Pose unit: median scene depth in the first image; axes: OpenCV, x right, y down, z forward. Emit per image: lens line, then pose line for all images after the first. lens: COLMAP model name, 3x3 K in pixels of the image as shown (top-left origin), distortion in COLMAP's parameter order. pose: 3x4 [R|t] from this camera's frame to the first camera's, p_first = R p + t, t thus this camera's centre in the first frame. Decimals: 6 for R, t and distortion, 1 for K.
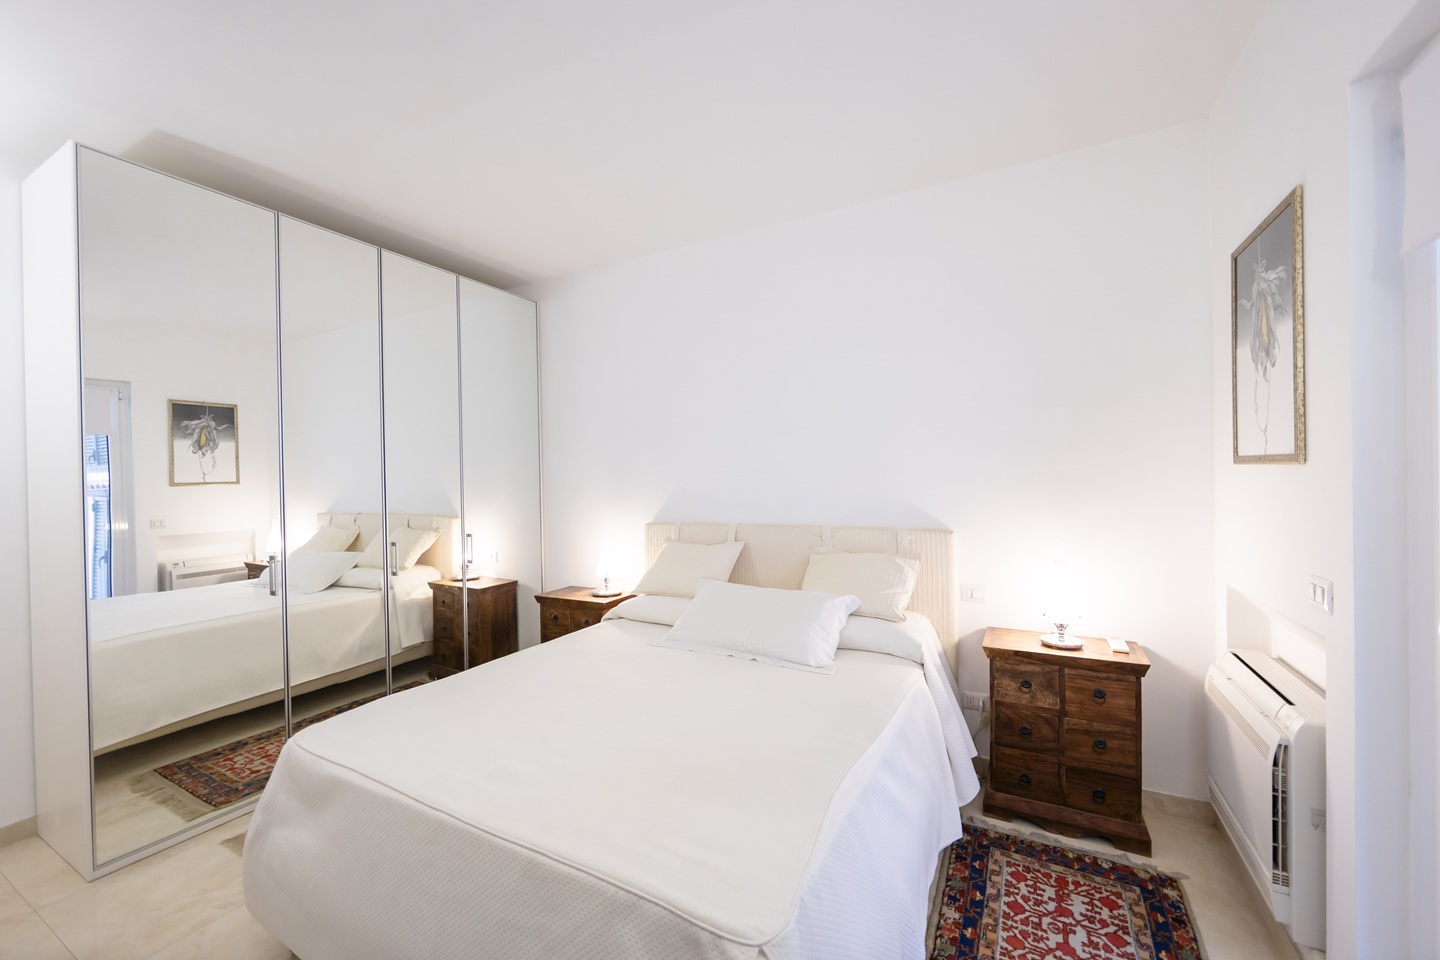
lens RADIAL K [[568.1, 0, 722.4], [0, 568.1, 477.0], [0, 0, 1]] dist [-0.007985, -0.000391]
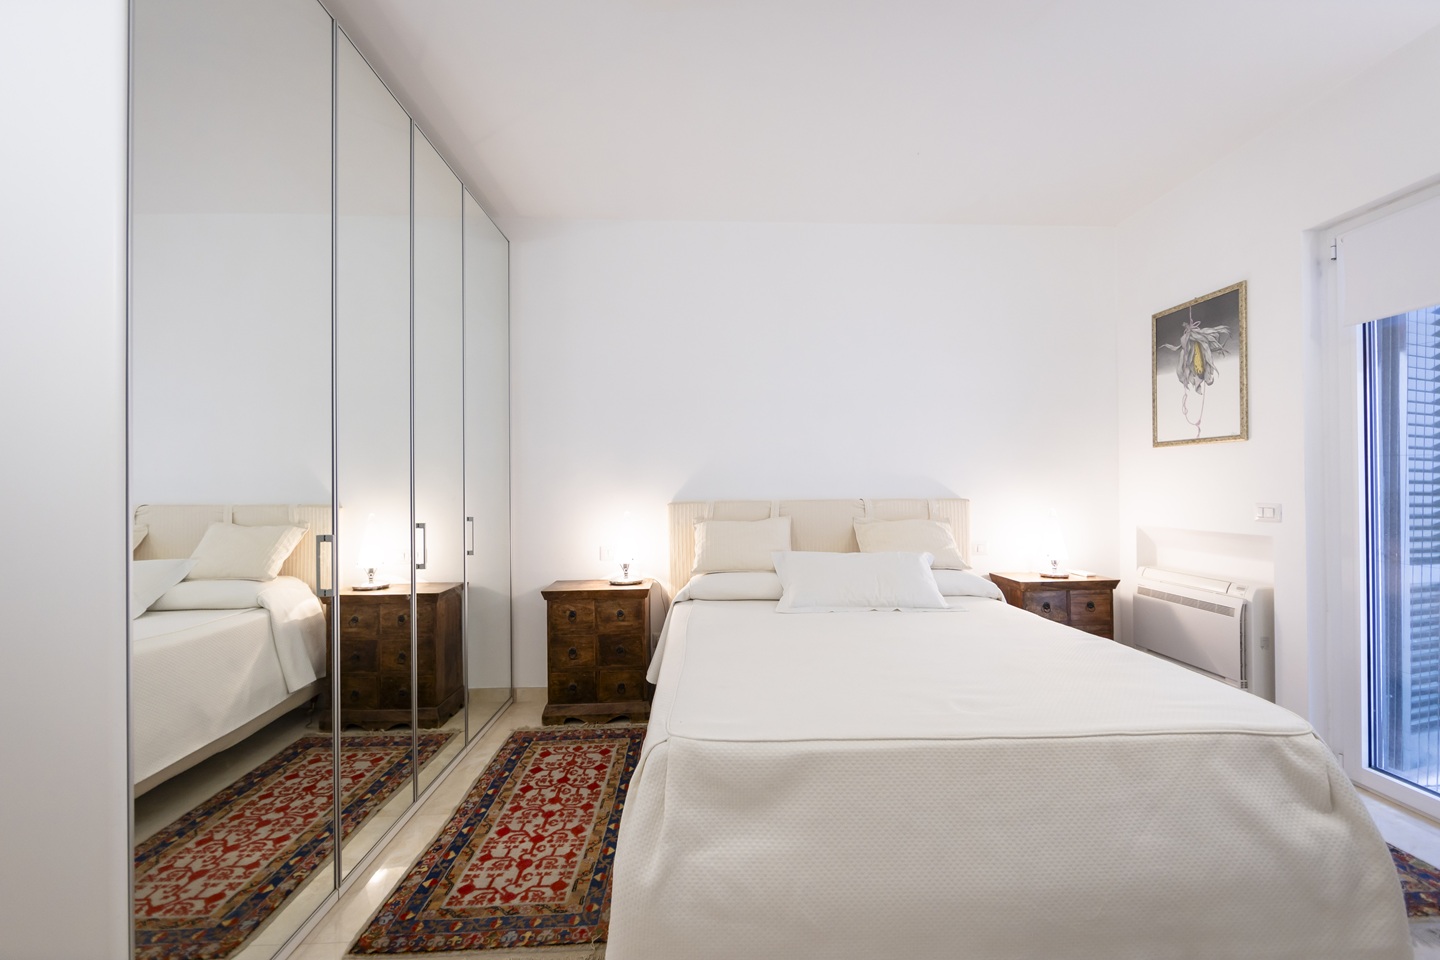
lens RADIAL K [[568.1, 0, 725.0], [0, 568.1, 482.0], [0, 0, 1]] dist [-0.007985, -0.000391]
pose [[0.856978, 0.016413, 0.515092, -0.707993], [-0.006202, 0.999749, -0.021538, 0.087068], [-0.515316, 0.015263, 0.856864, 0.195842]]
